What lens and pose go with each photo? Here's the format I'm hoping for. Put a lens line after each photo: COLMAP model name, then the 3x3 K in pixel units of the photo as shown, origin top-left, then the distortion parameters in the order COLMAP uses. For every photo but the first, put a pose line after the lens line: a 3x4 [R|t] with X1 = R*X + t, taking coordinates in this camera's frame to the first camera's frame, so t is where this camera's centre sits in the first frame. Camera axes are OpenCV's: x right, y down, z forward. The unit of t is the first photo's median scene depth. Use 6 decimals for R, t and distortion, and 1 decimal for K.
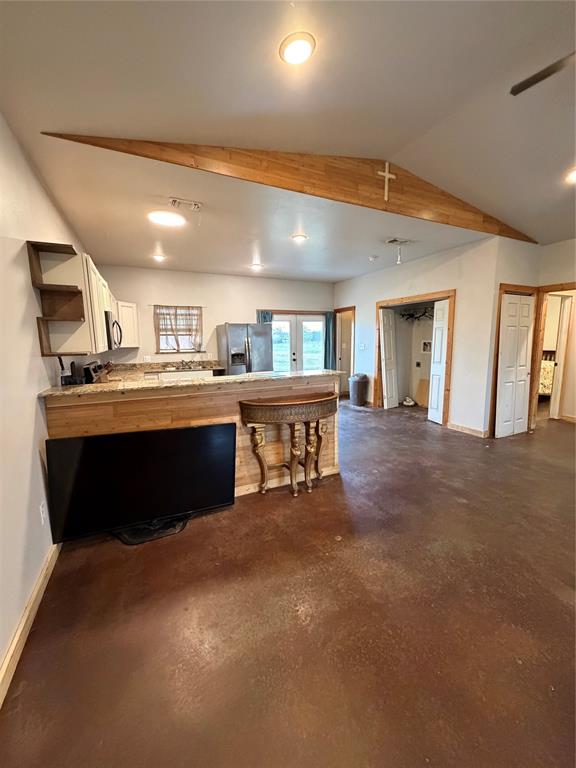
lens RADIAL K [[309.2, 0, 289.4], [0, 309.2, 384.1], [0, 0, 1]] dist [-0.005450, 0.000109]
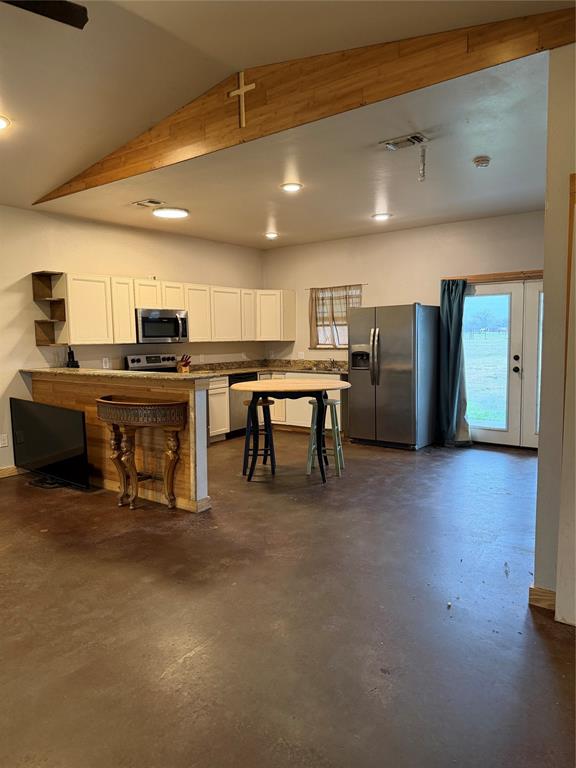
lens RADIAL K [[536.4, 0, 288.2], [0, 536.4, 386.4], [0, 0, 1]] dist [0.014299, -0.010472]
pose [[0.456608, 0.090161, -0.885088, 0.793975], [-0.117211, 0.992276, 0.040612, -0.054118], [0.881913, 0.085198, 0.463649, 0.328000]]
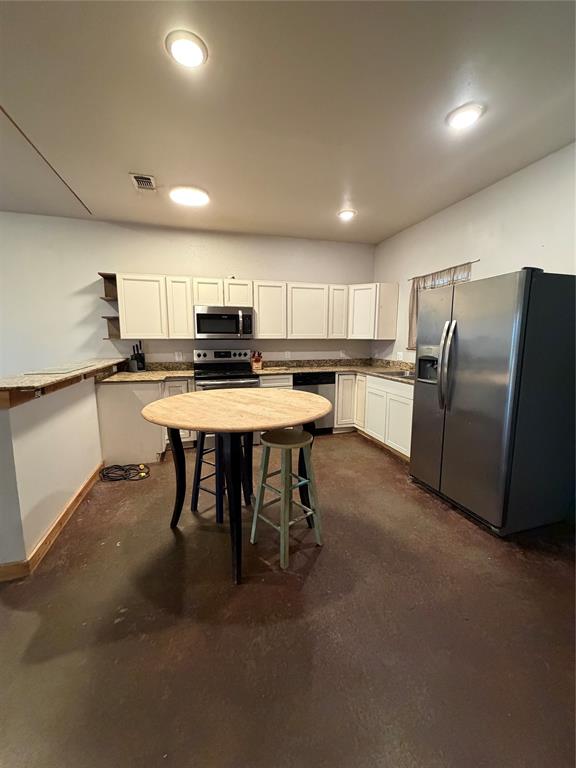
lens RADIAL K [[309.2, 0, 285.3], [0, 309.2, 379.6], [0, 0, 1]] dist [-0.005450, 0.000109]
pose [[-0.157379, 0.139757, -0.977599, 0.309260], [-0.134593, 0.977662, 0.161433, -0.109585], [0.978323, 0.156984, -0.135053, 0.857186]]
